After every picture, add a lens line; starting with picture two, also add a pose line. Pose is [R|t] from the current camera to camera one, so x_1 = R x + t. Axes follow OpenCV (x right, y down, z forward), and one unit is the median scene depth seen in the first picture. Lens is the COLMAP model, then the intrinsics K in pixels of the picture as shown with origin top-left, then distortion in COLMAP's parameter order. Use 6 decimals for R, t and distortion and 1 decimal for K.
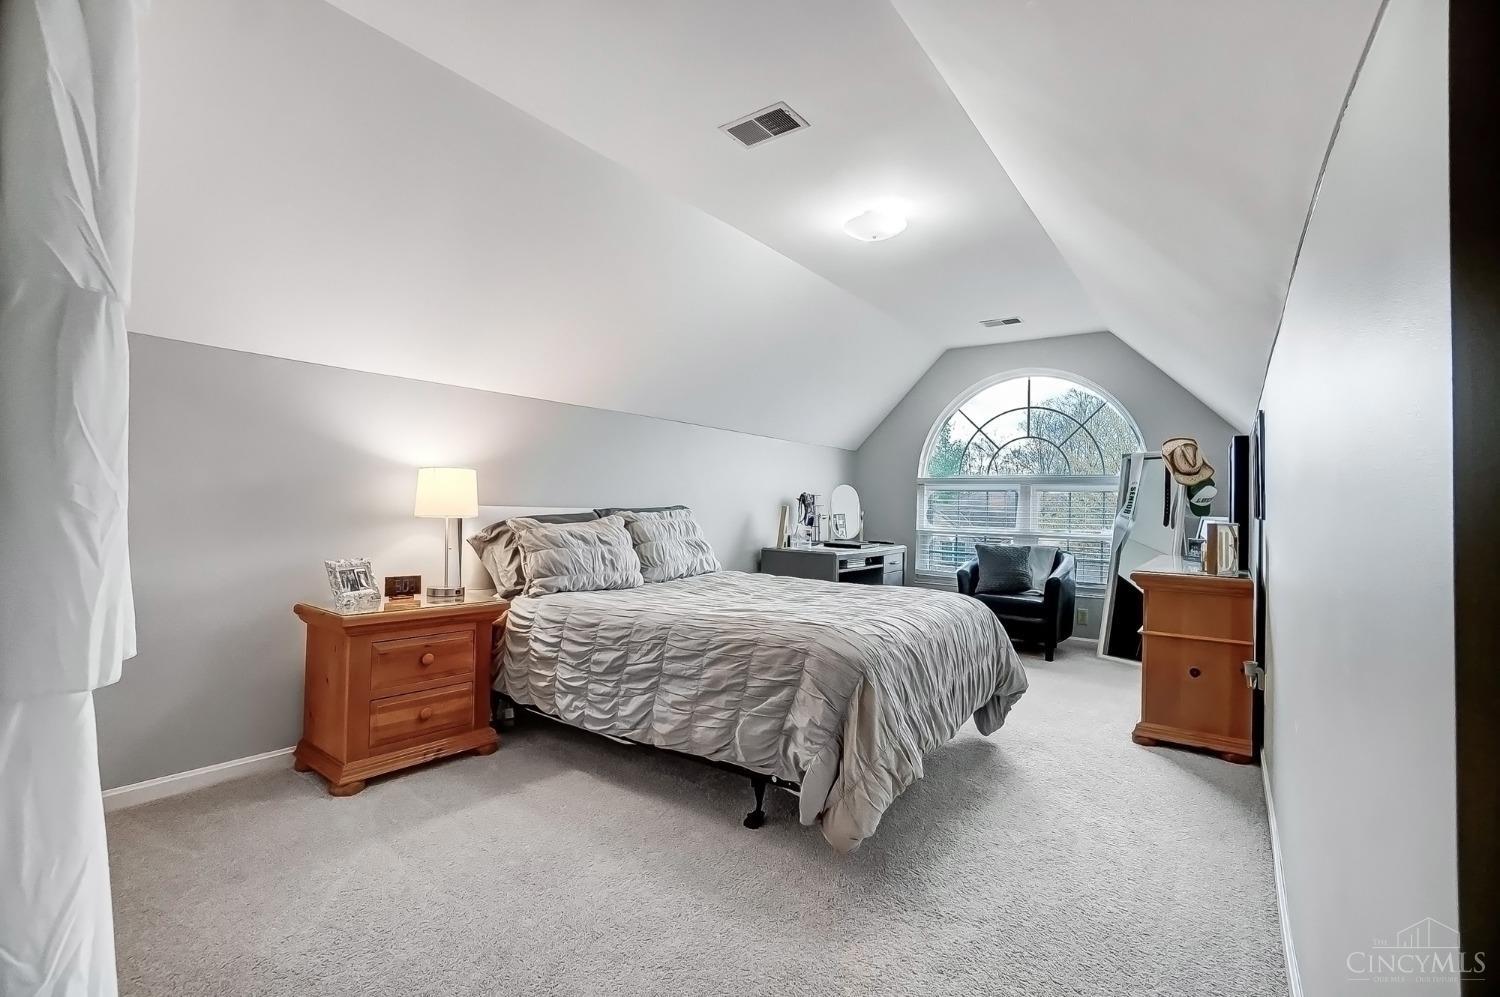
lens RADIAL K [[669.0, 0, 750.3], [0, 669.0, 495.8], [0, 0, 1]] dist [-0.042326, 0.007247]
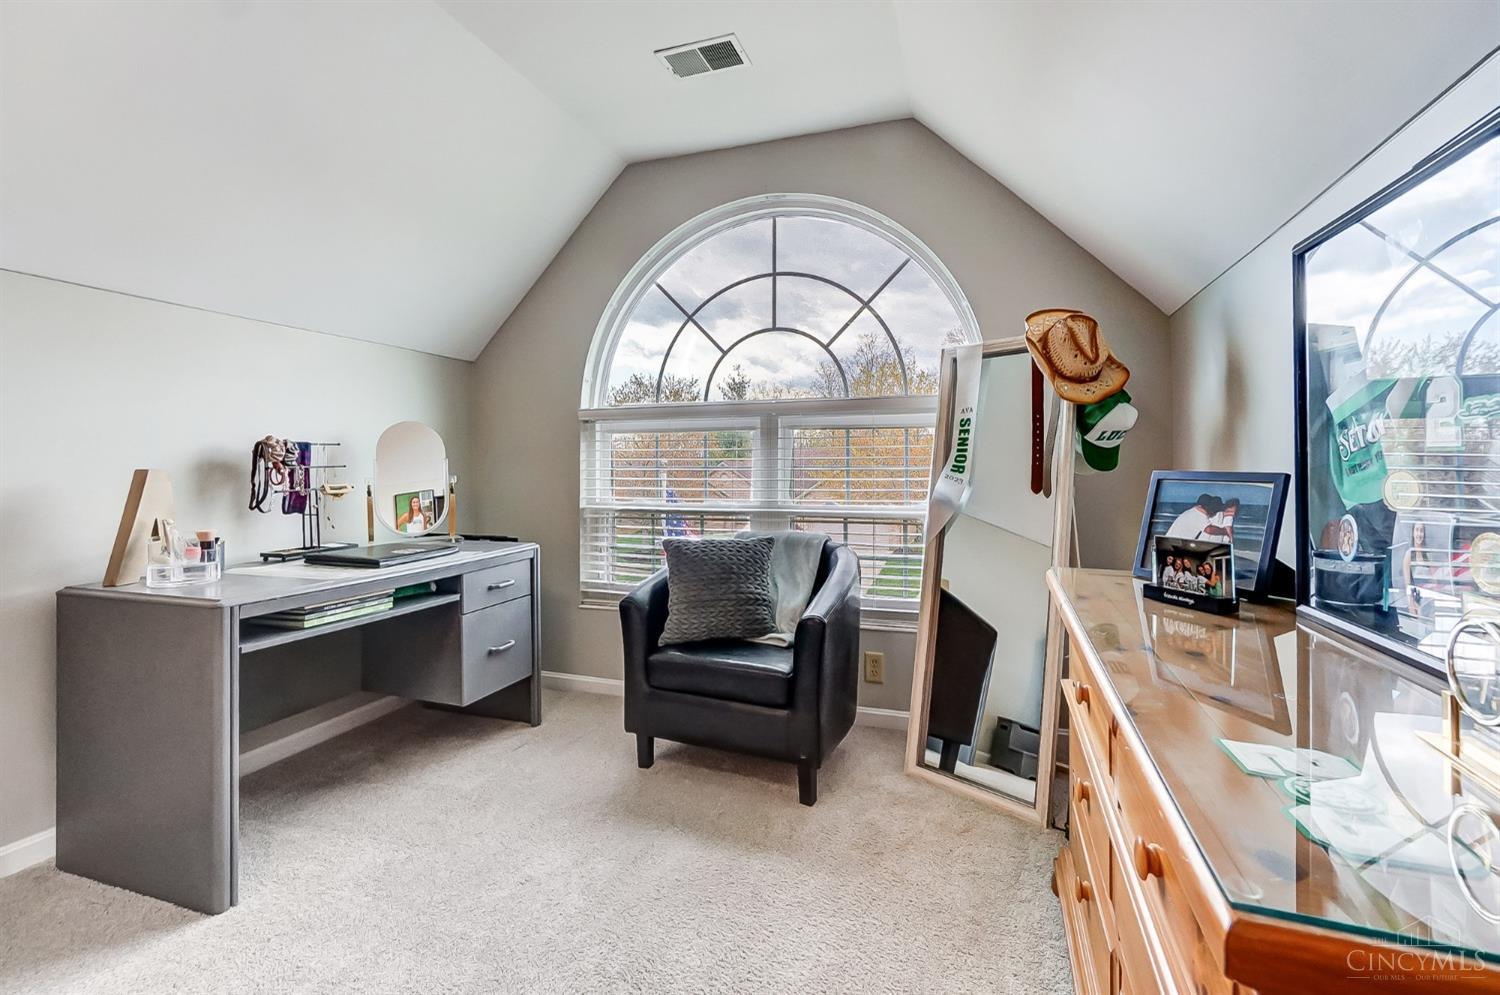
lens RADIAL K [[669.0, 0, 742.4], [0, 669.0, 464.3], [0, 0, 1]] dist [-0.042326, 0.007247]
pose [[0.961295, -0.024415, 0.274438, 0.272970], [0.020002, 0.999622, 0.018865, 0.011530], [-0.274795, -0.012646, 0.961420, 0.546369]]
